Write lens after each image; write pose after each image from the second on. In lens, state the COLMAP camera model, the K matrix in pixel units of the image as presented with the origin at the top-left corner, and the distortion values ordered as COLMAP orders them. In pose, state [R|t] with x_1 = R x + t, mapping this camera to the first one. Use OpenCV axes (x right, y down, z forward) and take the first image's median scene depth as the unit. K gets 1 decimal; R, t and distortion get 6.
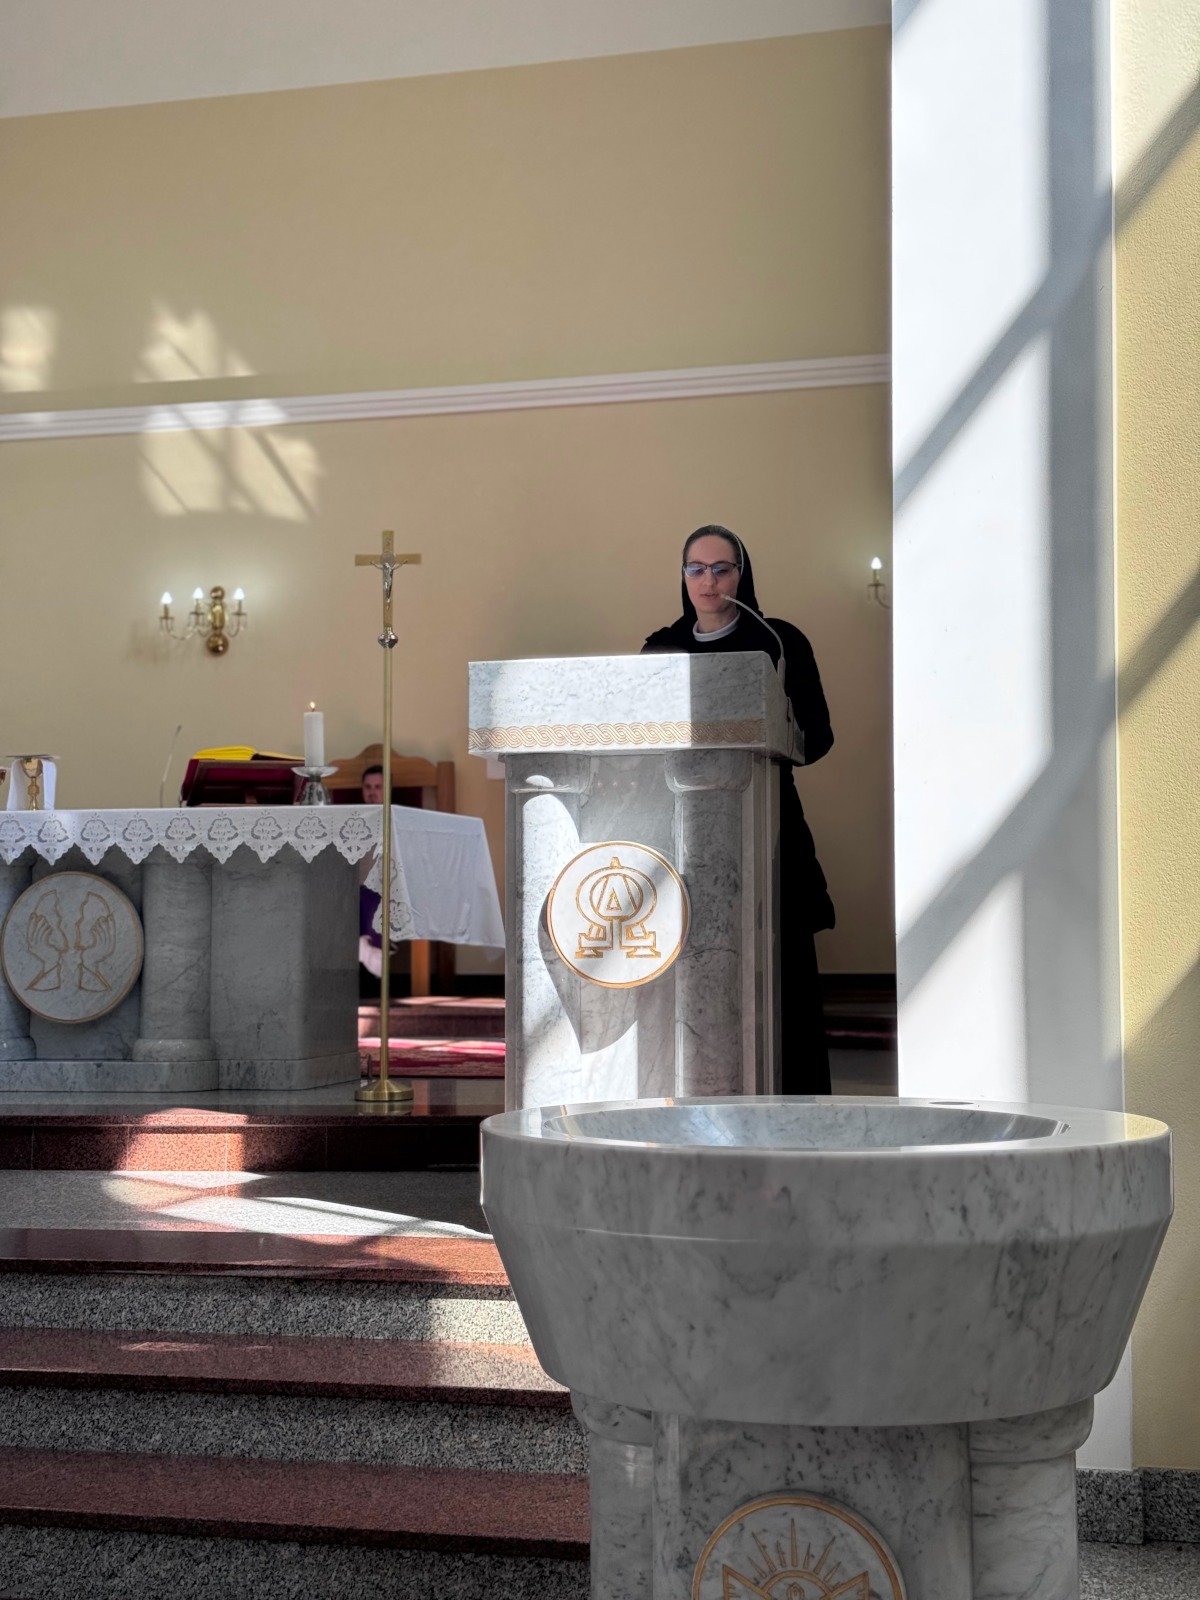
lens RADIAL K [[2226.6, 0, 713.9], [0, 2226.6, 805.3], [0, 0, 1]] dist [-0.013098, 0.000000]
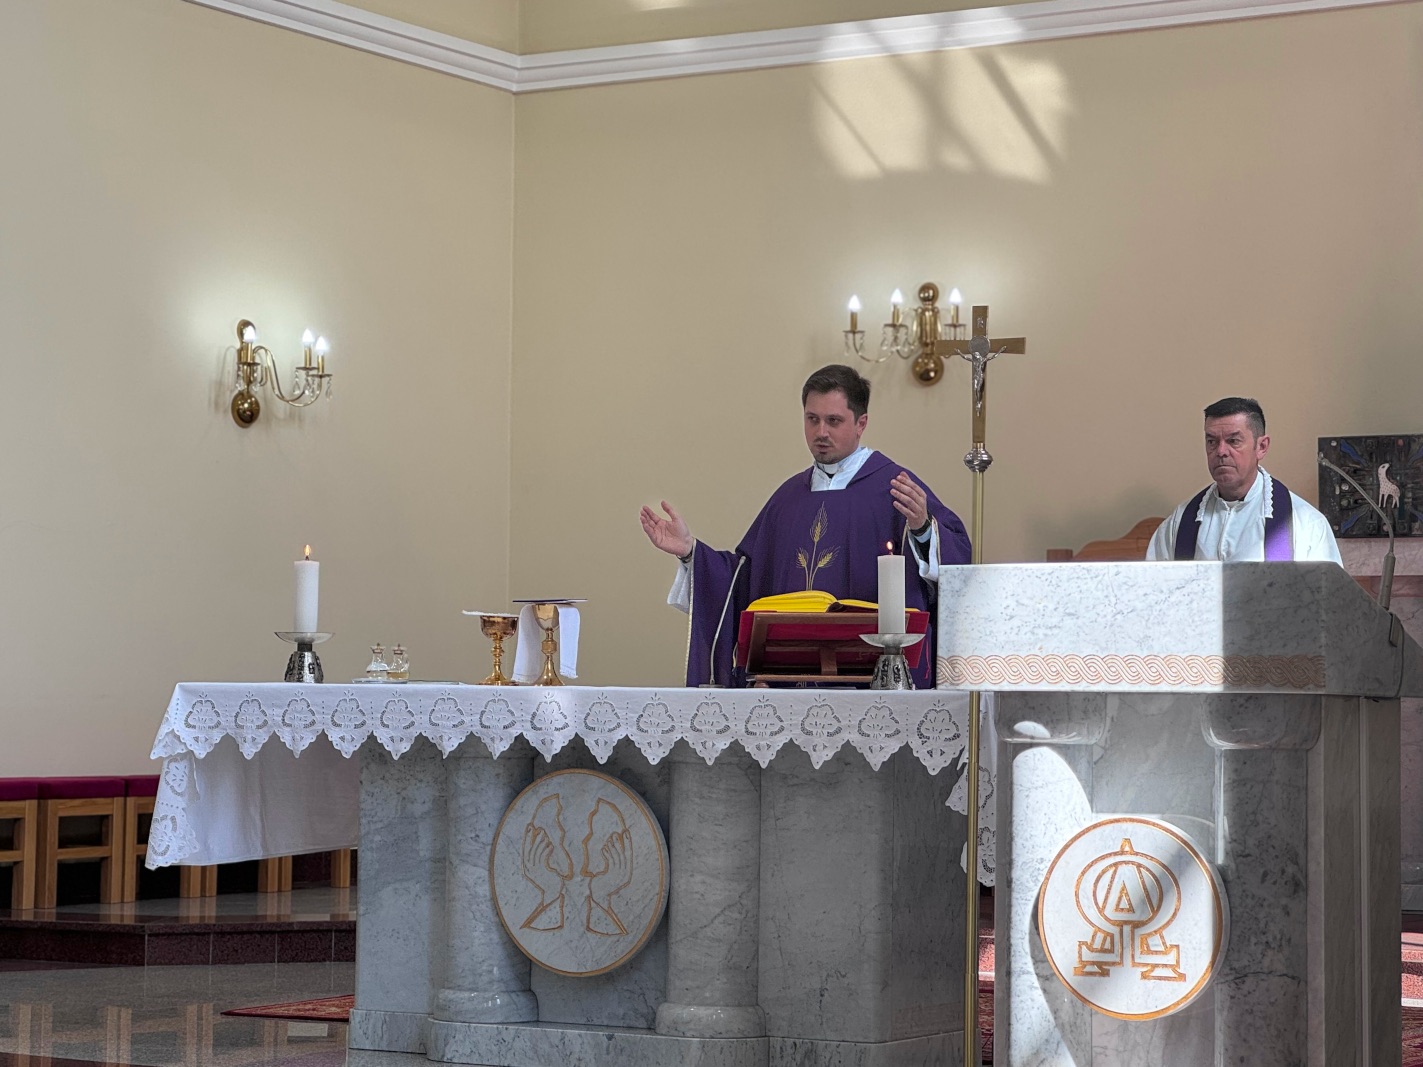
lens RADIAL K [[3593.4, 0, 709.6], [0, 3593.4, 535.1], [0, 0, 1]] dist [0.185670, 0.000000]
pose [[0.943565, 0.002953, -0.331174, 0.150172], [-0.000443, 0.999971, 0.007656, -0.058724], [0.331187, -0.007077, 0.943539, -0.107151]]
